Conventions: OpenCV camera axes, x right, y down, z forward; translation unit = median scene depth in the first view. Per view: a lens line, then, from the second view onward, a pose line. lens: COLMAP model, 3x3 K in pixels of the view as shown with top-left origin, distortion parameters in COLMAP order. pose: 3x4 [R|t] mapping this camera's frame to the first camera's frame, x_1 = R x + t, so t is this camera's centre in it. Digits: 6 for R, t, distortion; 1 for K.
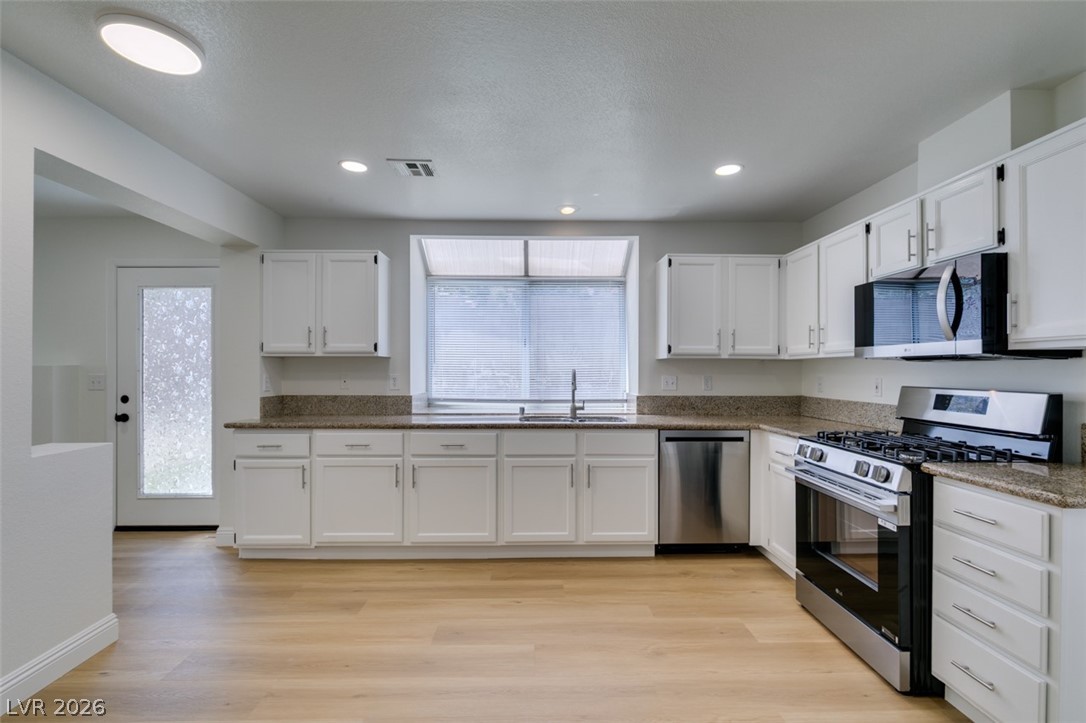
lens RADIAL K [[485.5, 0, 542.7], [0, 485.5, 365.5], [0, 0, 1]] dist [-0.001336, -0.001581]
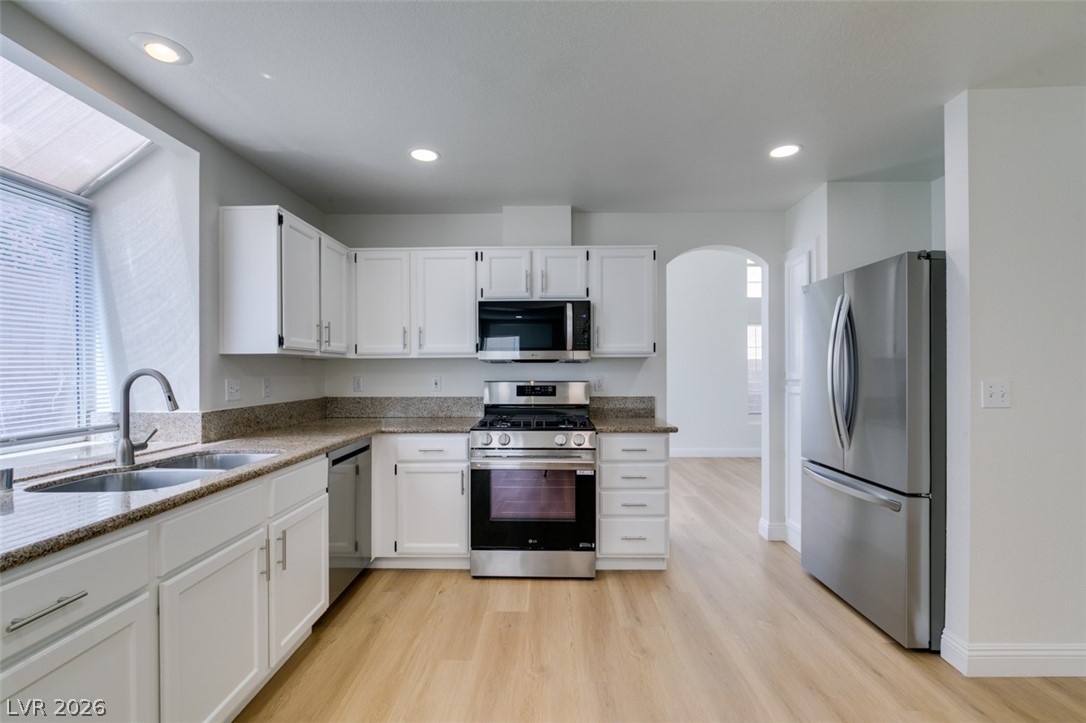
lens RADIAL K [[485.5, 0, 542.1], [0, 485.5, 366.3], [0, 0, 1]] dist [-0.001336, -0.001581]
pose [[0.041298, 0.003445, 0.999141, -0.482616], [-0.005156, 0.999981, -0.003235, 0.004223], [-0.999134, -0.005018, 0.041315, 0.656834]]
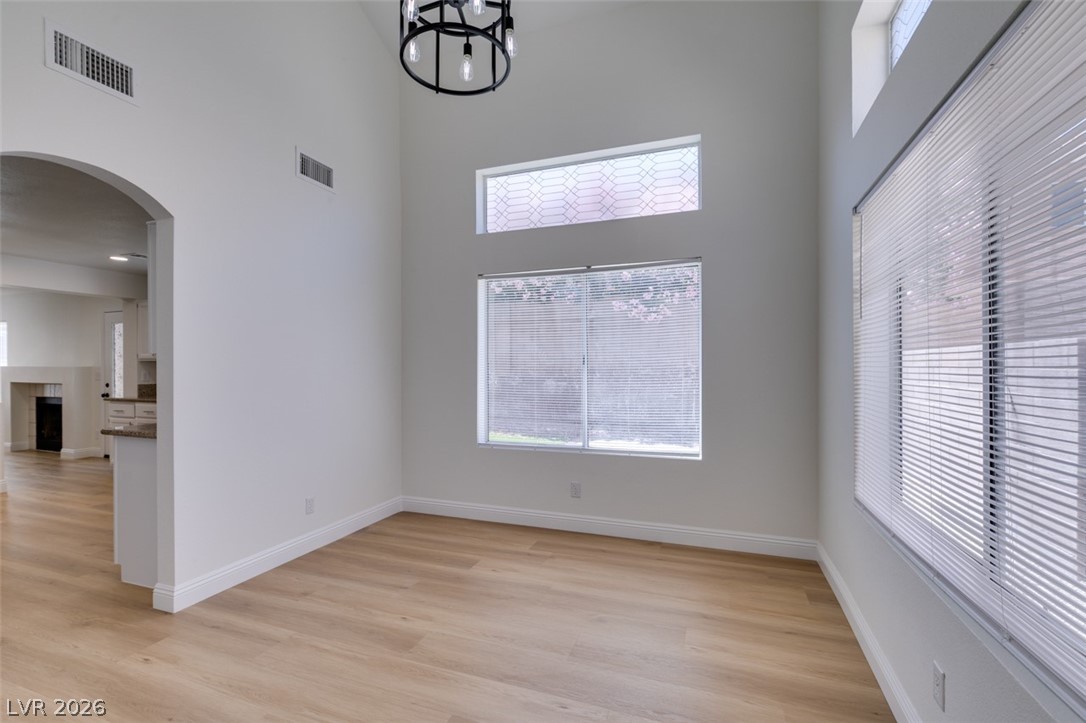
lens RADIAL K [[485.5, 0, 543.0], [0, 485.5, 367.3], [0, 0, 1]] dist [-0.001336, -0.001581]
pose [[0.930324, -0.003576, -0.366722, 1.562276], [0.005967, 0.999968, 0.005385, 0.003626], [0.366691, -0.007198, 0.930315, -0.103463]]
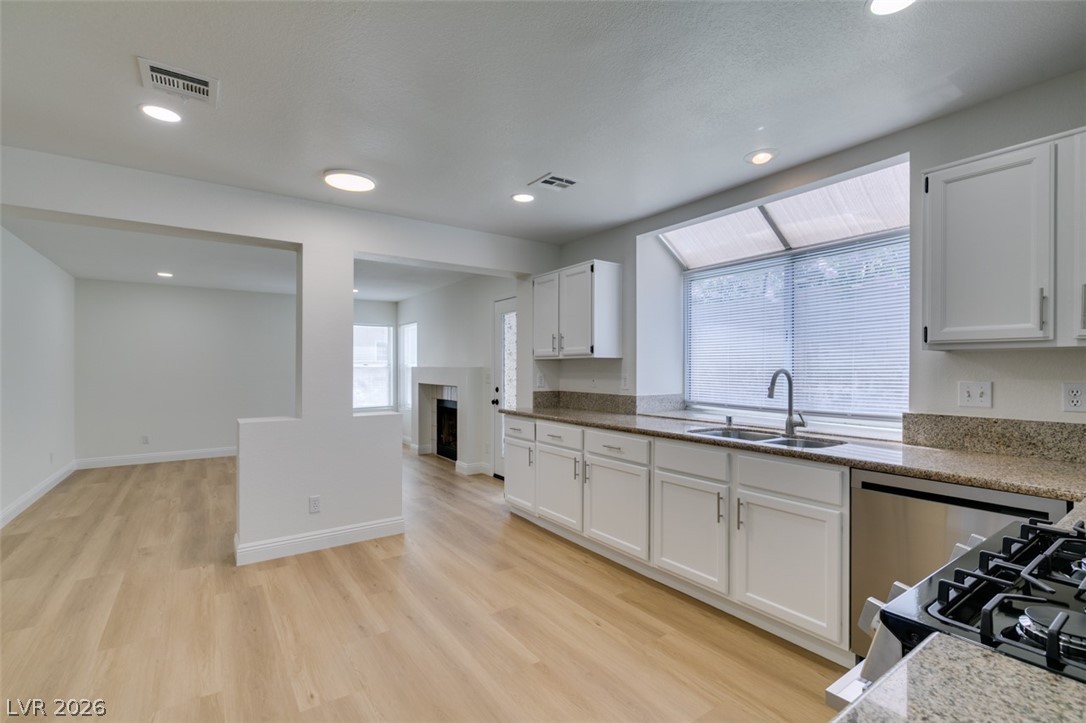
lens RADIAL K [[485.5, 0, 540.6], [0, 485.5, 365.4], [0, 0, 1]] dist [-0.001336, -0.001581]
pose [[0.554543, -0.007388, -0.832122, 0.542594], [0.006033, 0.999970, -0.004858, 0.003326], [0.832133, -0.002326, 0.554571, 0.334403]]
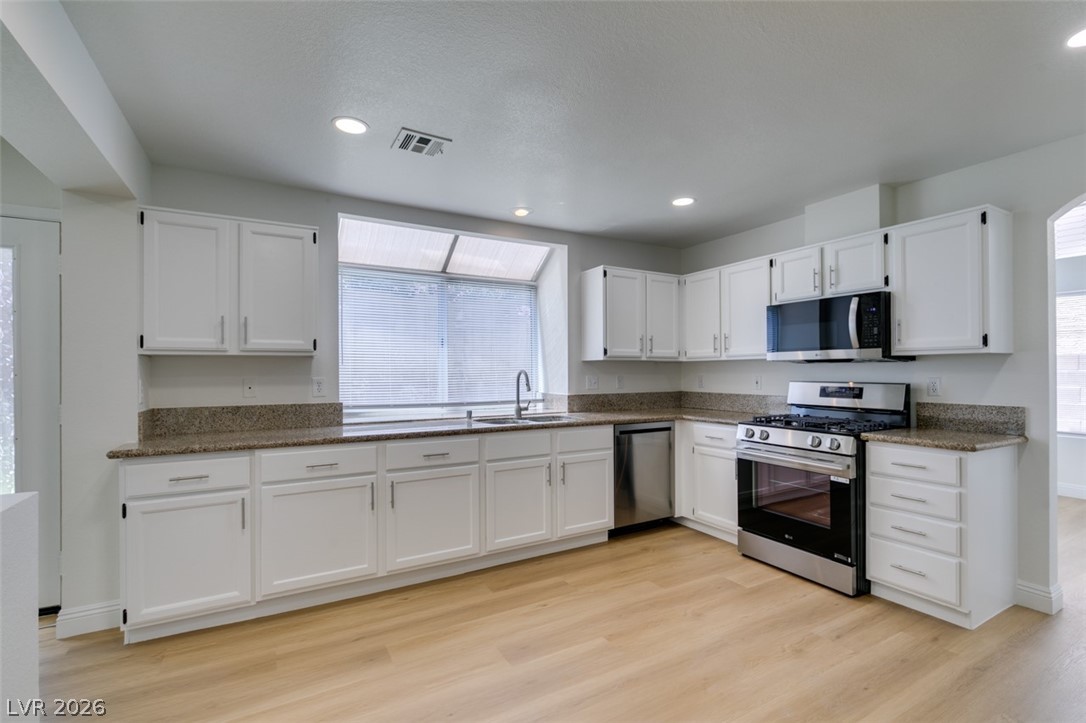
lens RADIAL K [[485.5, 0, 542.4], [0, 485.5, 365.8], [0, 0, 1]] dist [-0.001336, -0.001581]
pose [[0.880460, -0.000487, 0.474119, -0.434528], [0.002105, 0.999994, -0.002881, 0.001201], [-0.474115, 0.003535, 0.880456, 0.105605]]
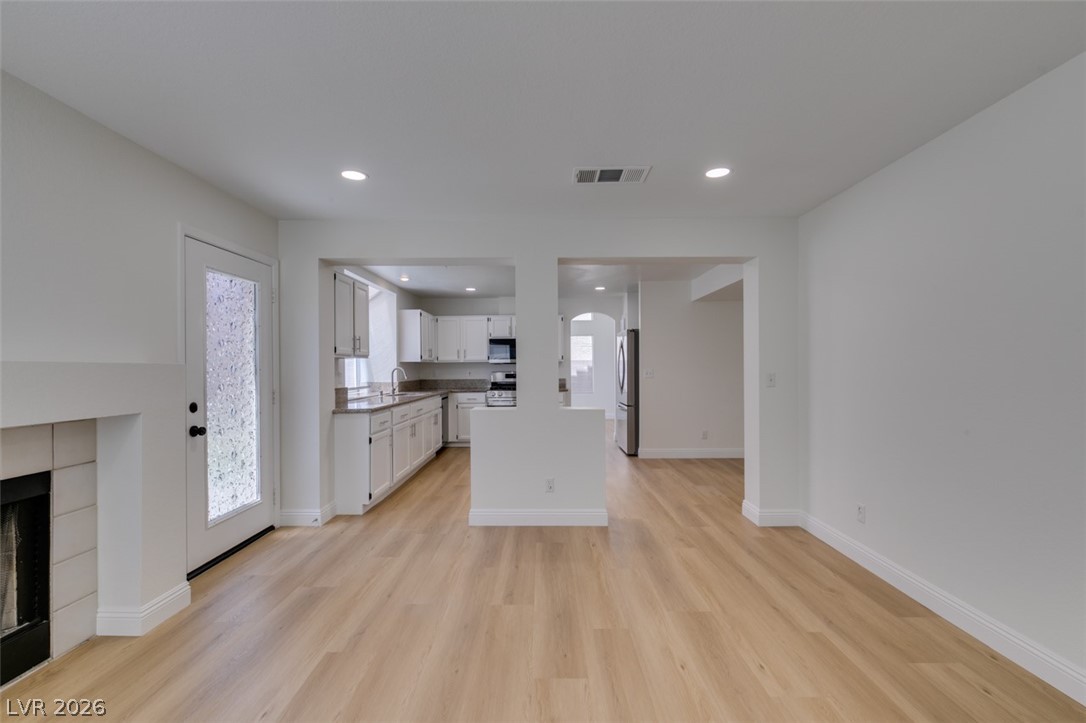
lens RADIAL K [[485.5, 0, 545.5], [0, 485.5, 359.4], [0, 0, 1]] dist [-0.001336, -0.001581]
pose [[0.020615, 0.012954, 0.999704, -1.942429], [-0.000681, 0.999916, -0.012942, 0.001757], [-0.999787, -0.000414, 0.020622, 0.494021]]
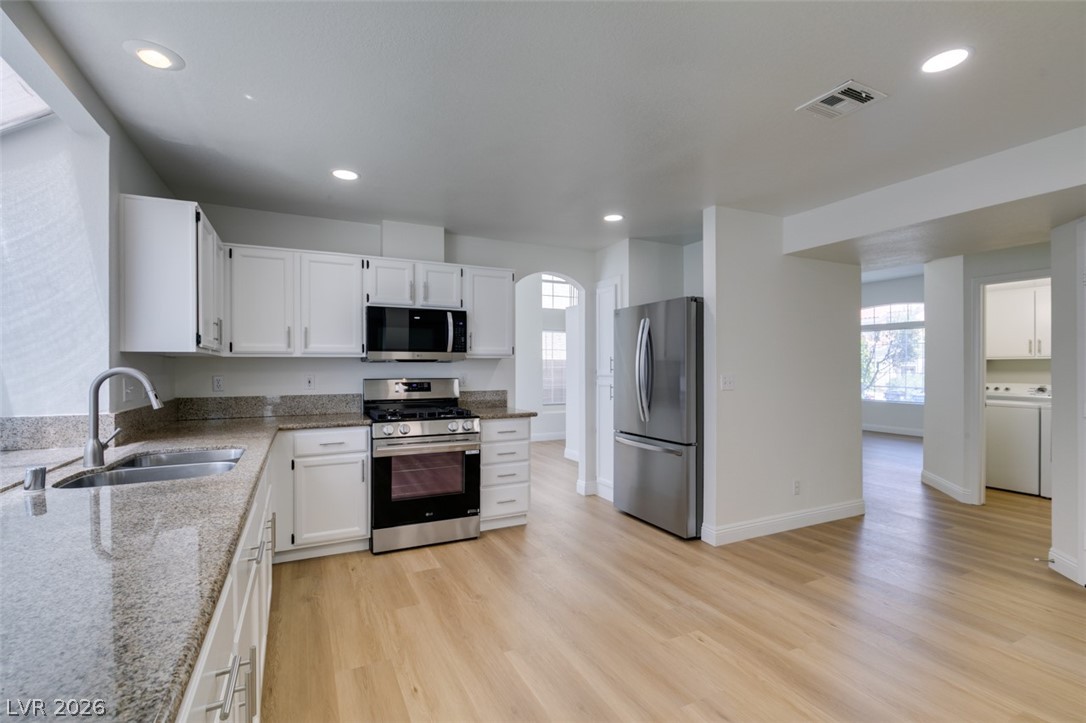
lens RADIAL K [[485.5, 0, 541.8], [0, 485.5, 363.8], [0, 0, 1]] dist [-0.001336, -0.001581]
pose [[-0.422705, 0.004606, 0.906256, -0.652326], [-0.006378, 0.999947, -0.008058, 0.004673], [-0.906245, -0.009186, -0.422653, 0.943559]]
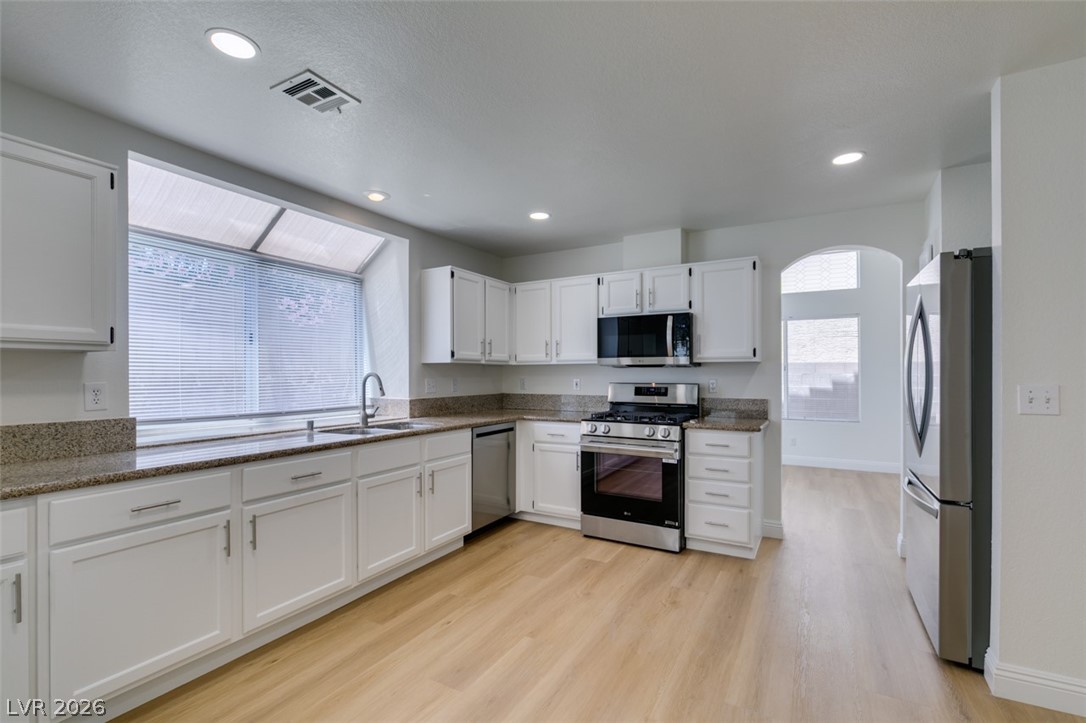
lens RADIAL K [[485.5, 0, 542.5], [0, 485.5, 369.3], [0, 0, 1]] dist [-0.001336, -0.001581]
pose [[0.512328, 0.004047, 0.858781, -0.631010], [-0.003711, 0.999990, -0.002499, 0.002236], [-0.858782, -0.001906, 0.512338, 0.304728]]
